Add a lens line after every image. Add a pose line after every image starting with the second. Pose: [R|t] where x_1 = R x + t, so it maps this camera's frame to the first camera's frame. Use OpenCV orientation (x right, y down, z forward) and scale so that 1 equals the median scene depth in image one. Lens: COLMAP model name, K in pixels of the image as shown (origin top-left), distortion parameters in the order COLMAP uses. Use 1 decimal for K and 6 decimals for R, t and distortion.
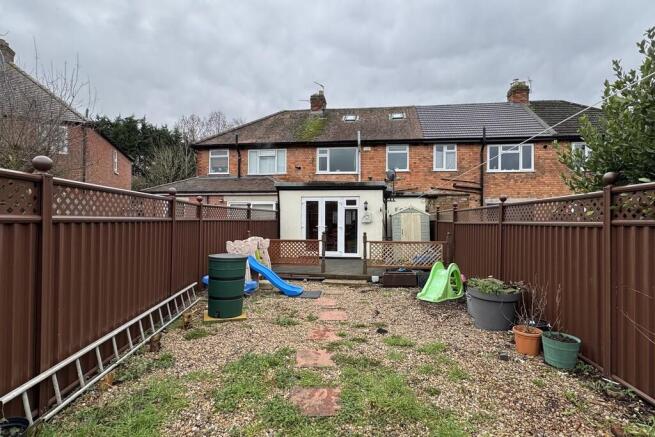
lens RADIAL K [[300.8, 0, 327.6], [0, 300.8, 219.6], [0, 0, 1]] dist [-0.000782, -0.000053]
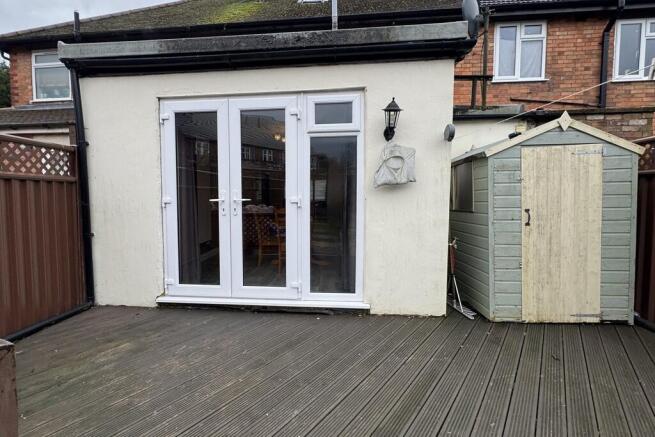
lens RADIAL K [[300.8, 0, 327.9], [0, 300.8, 215.9], [0, 0, 1]] dist [-0.000782, -0.000053]
pose [[0.989582, -0.015553, 0.143128, 0.030662], [0.006677, 0.998036, 0.062287, 0.019527], [-0.143815, -0.060682, 0.987742, 0.689643]]
